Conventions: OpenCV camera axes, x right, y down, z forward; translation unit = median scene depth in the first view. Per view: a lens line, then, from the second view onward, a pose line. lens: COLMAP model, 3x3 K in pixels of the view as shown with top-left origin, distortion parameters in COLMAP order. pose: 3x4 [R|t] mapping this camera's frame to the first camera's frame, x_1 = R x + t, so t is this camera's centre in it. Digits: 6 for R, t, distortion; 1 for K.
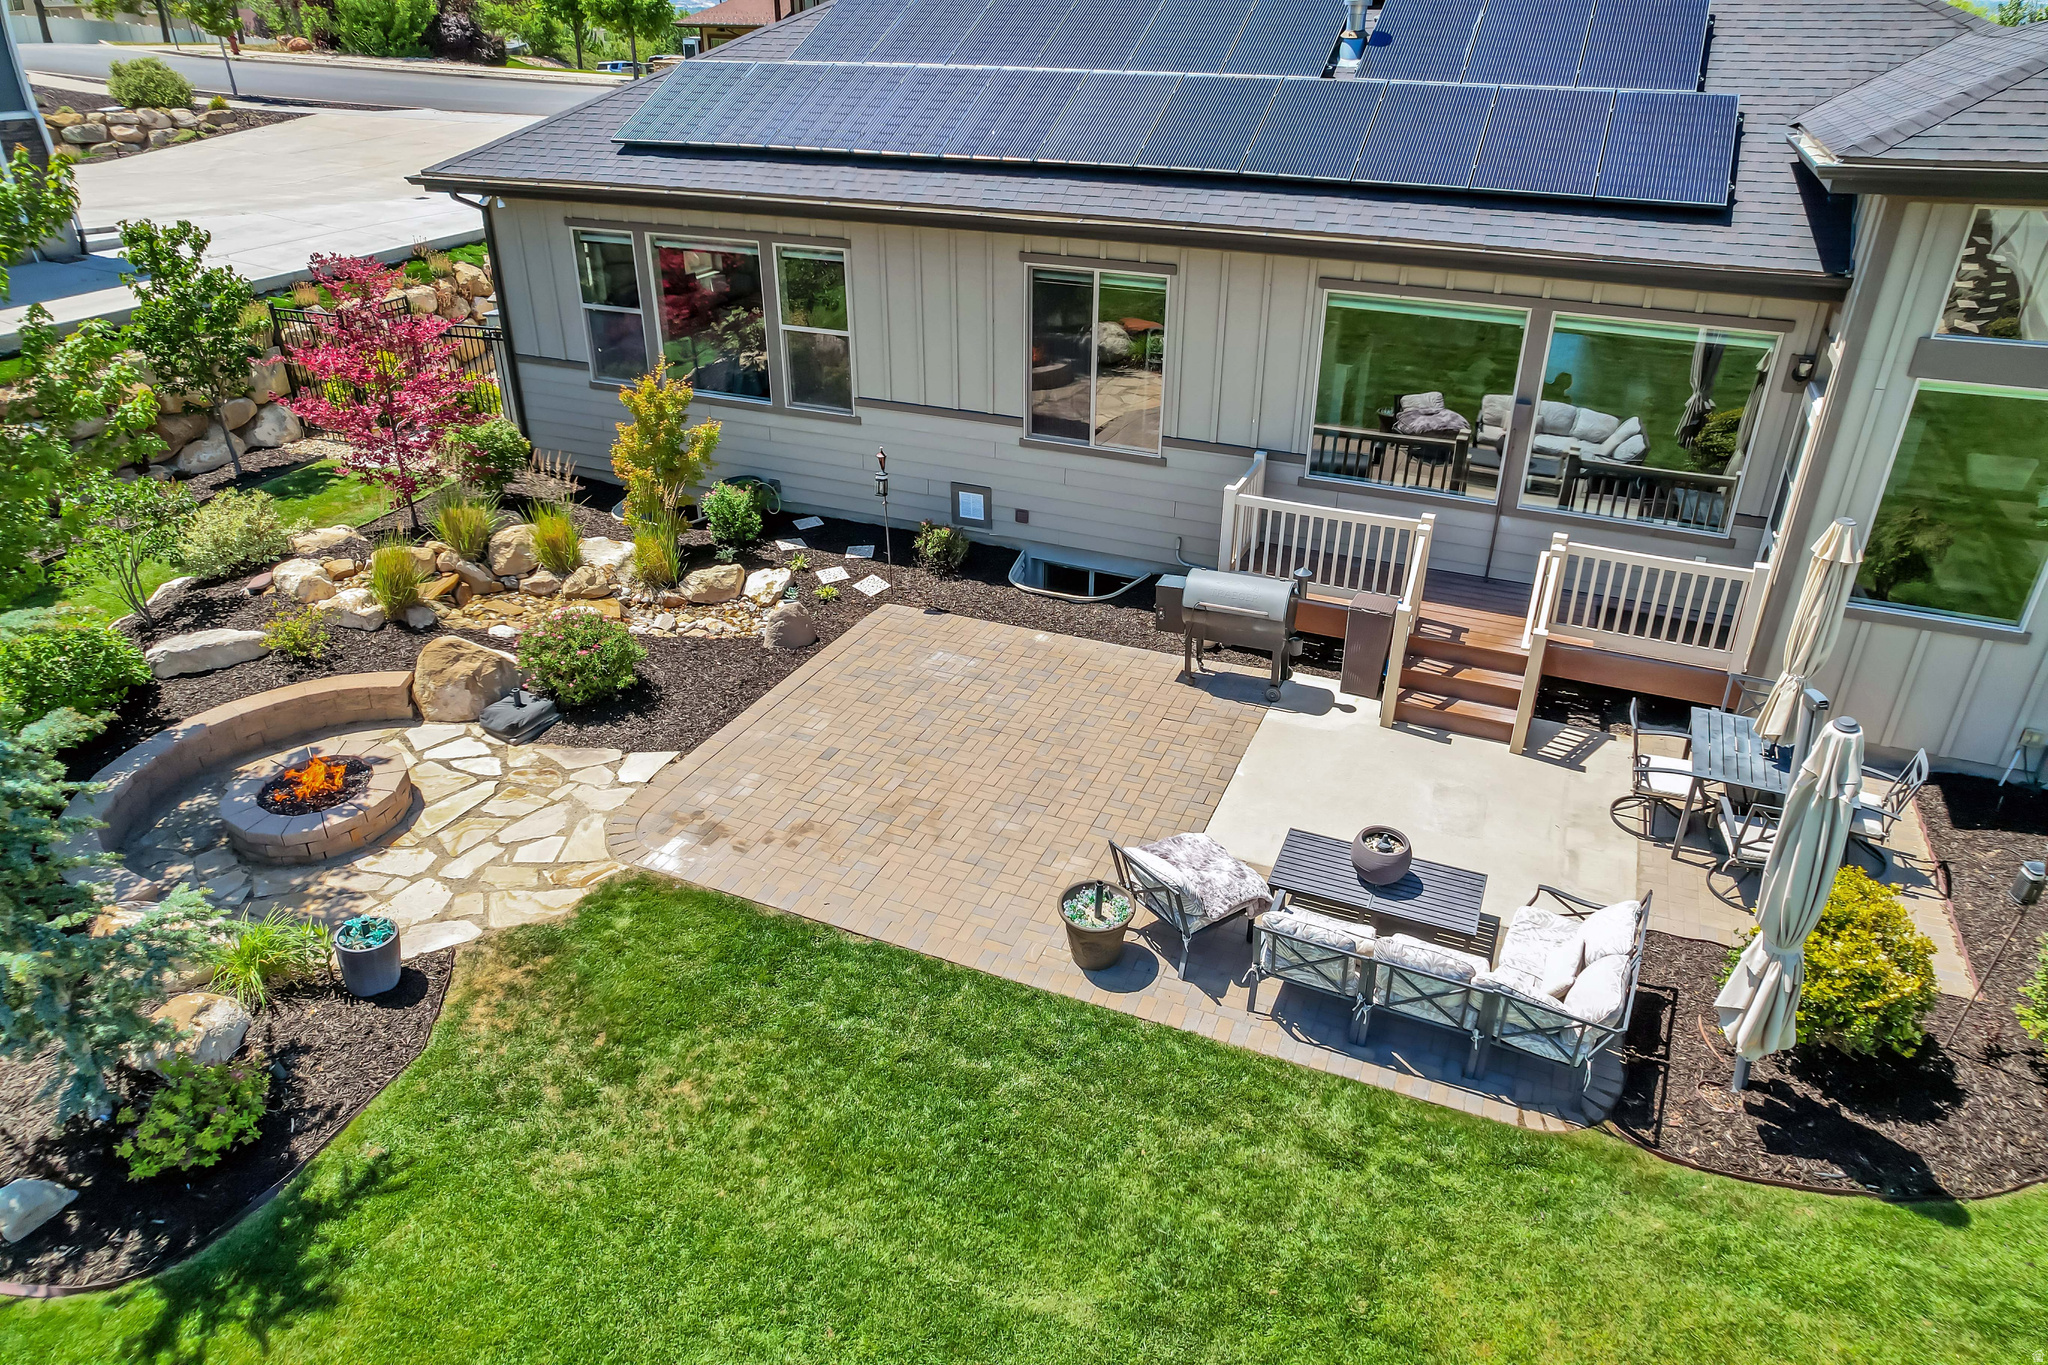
lens RADIAL K [[1306.1, 0, 1033.9], [0, 1306.1, 680.3], [0, 0, 1]] dist [-0.078777, 0.074406]
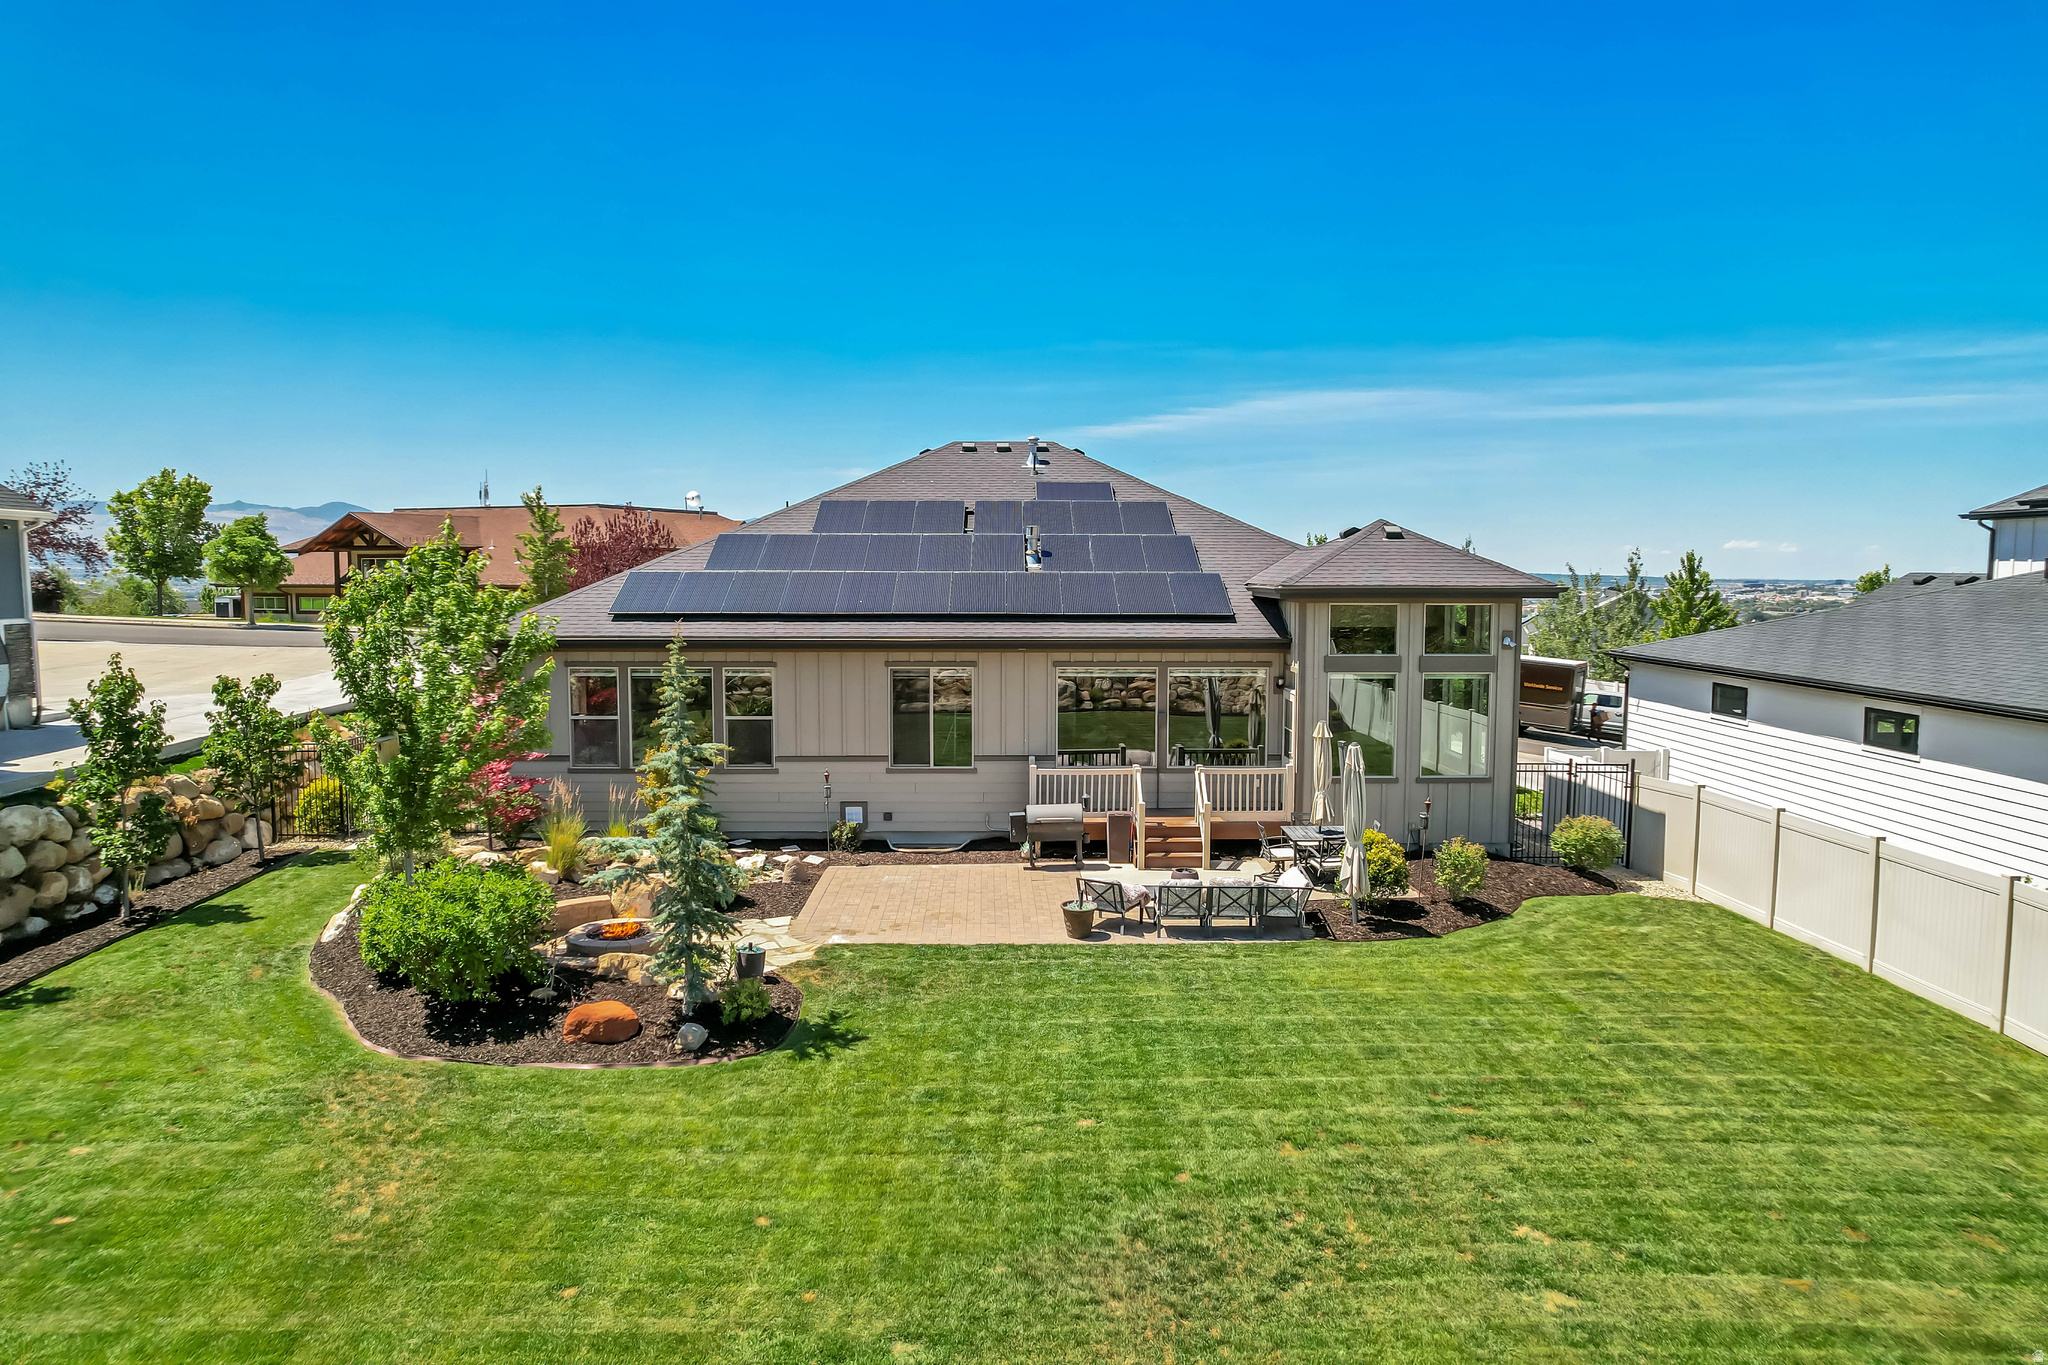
lens RADIAL K [[1301.2, 0, 1031.6], [0, 1301.2, 683.8], [0, 0, 1]] dist [-0.071982, 0.066458]
pose [[0.910835, -0.040095, 0.410818, -0.635920], [0.197553, 0.916224, -0.348579, 0.409687], [-0.362425, 0.398656, 0.842450, -0.649047]]
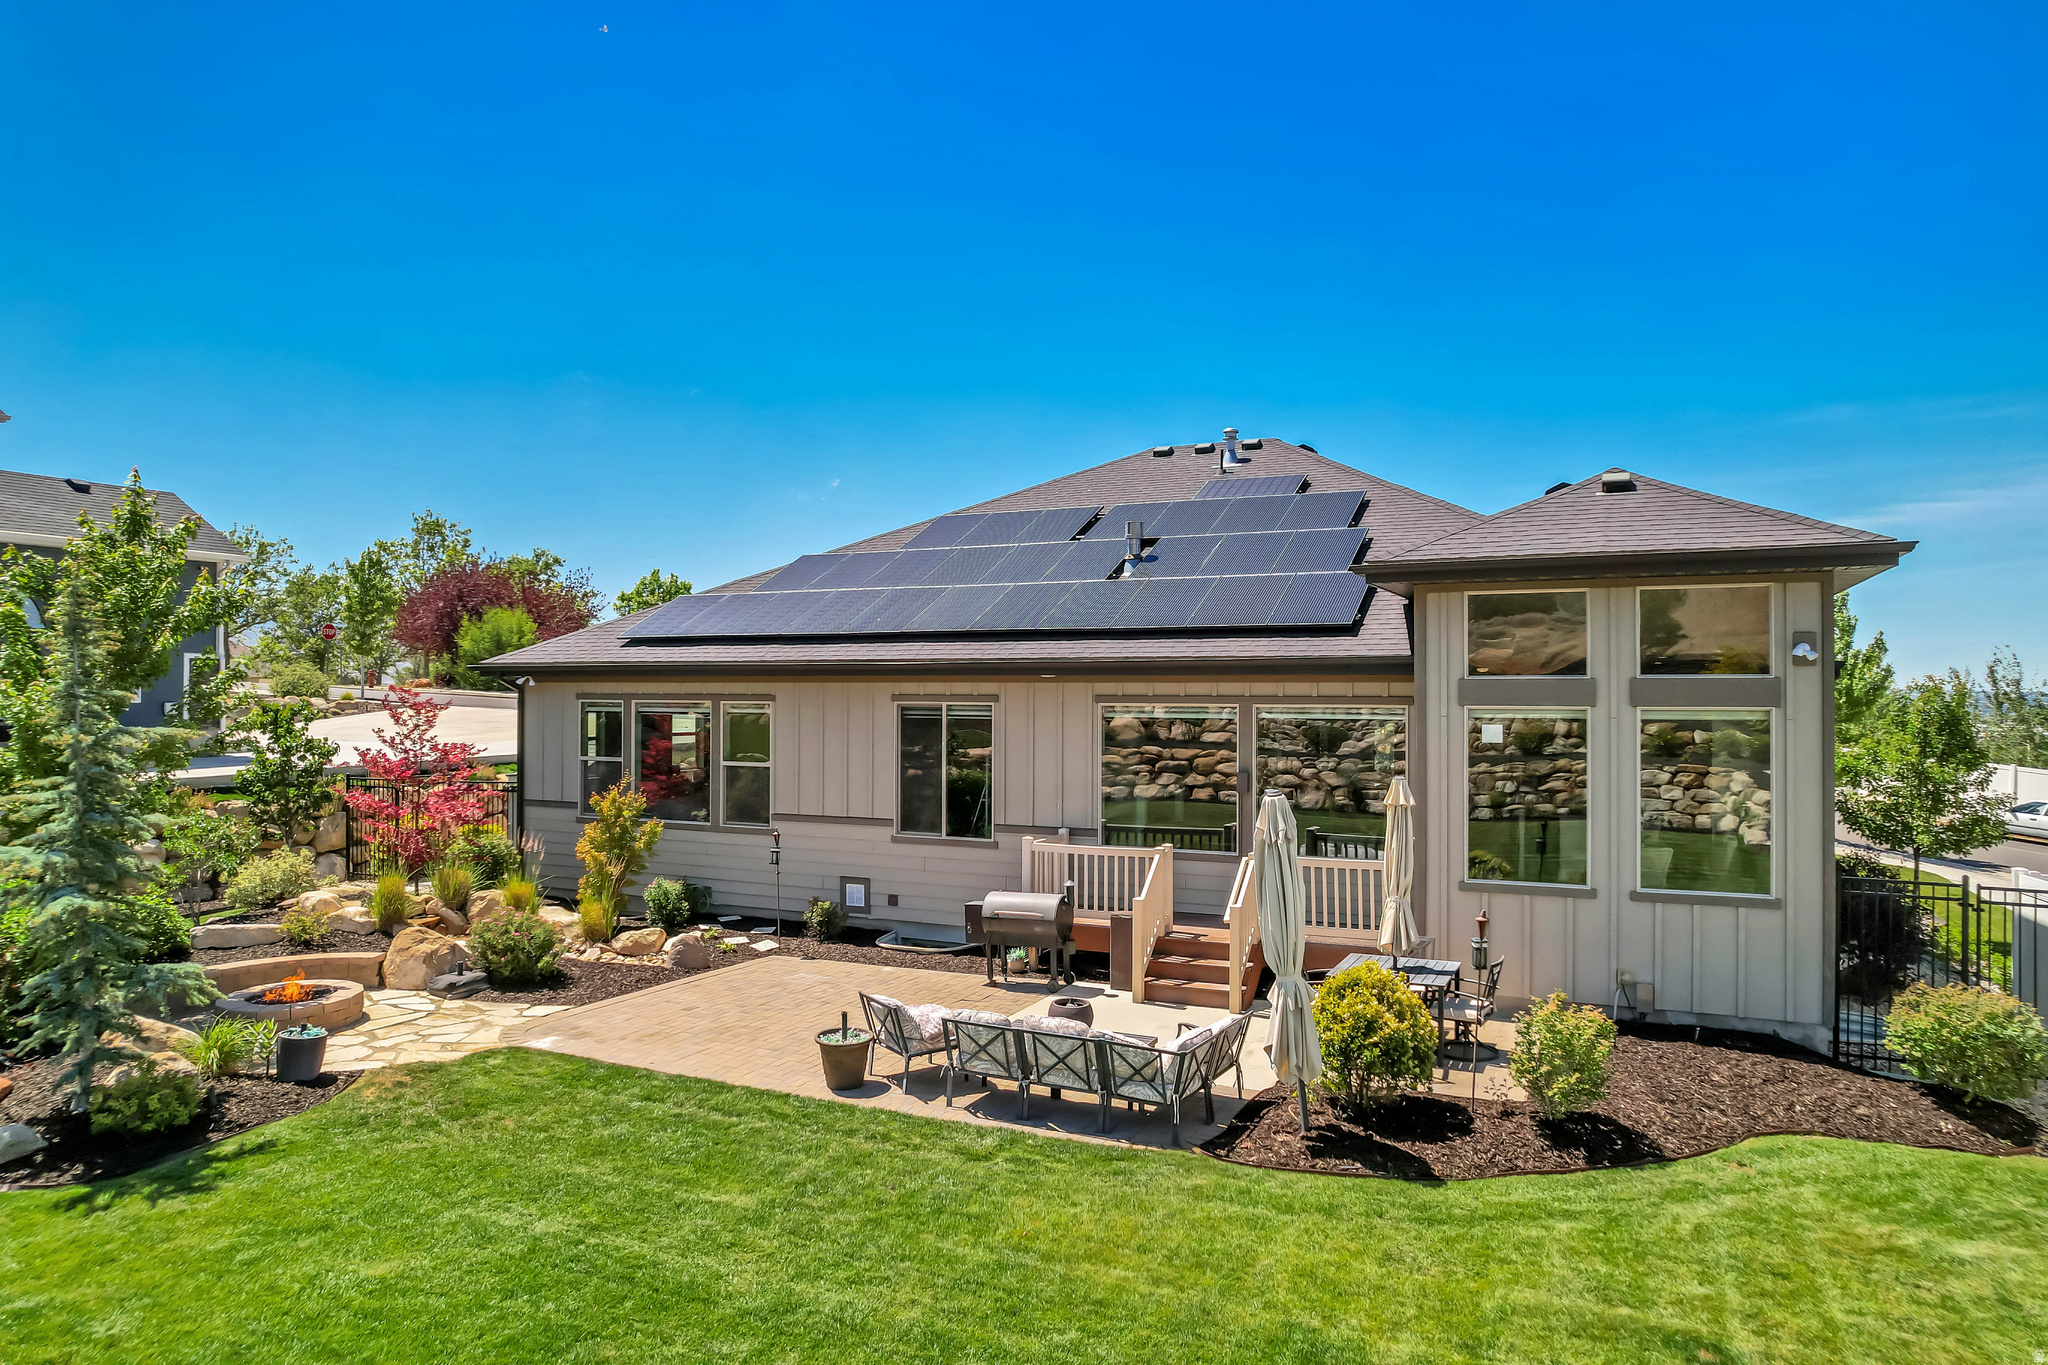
lens RADIAL K [[1306.1, 0, 1033.9], [0, 1306.1, 680.3], [0, 0, 1]] dist [-0.078777, 0.074406]
pose [[0.999397, -0.003924, -0.034497, 0.210338], [-0.013102, 0.877502, -0.479394, 0.354110], [0.032153, 0.479557, 0.876922, -0.239337]]
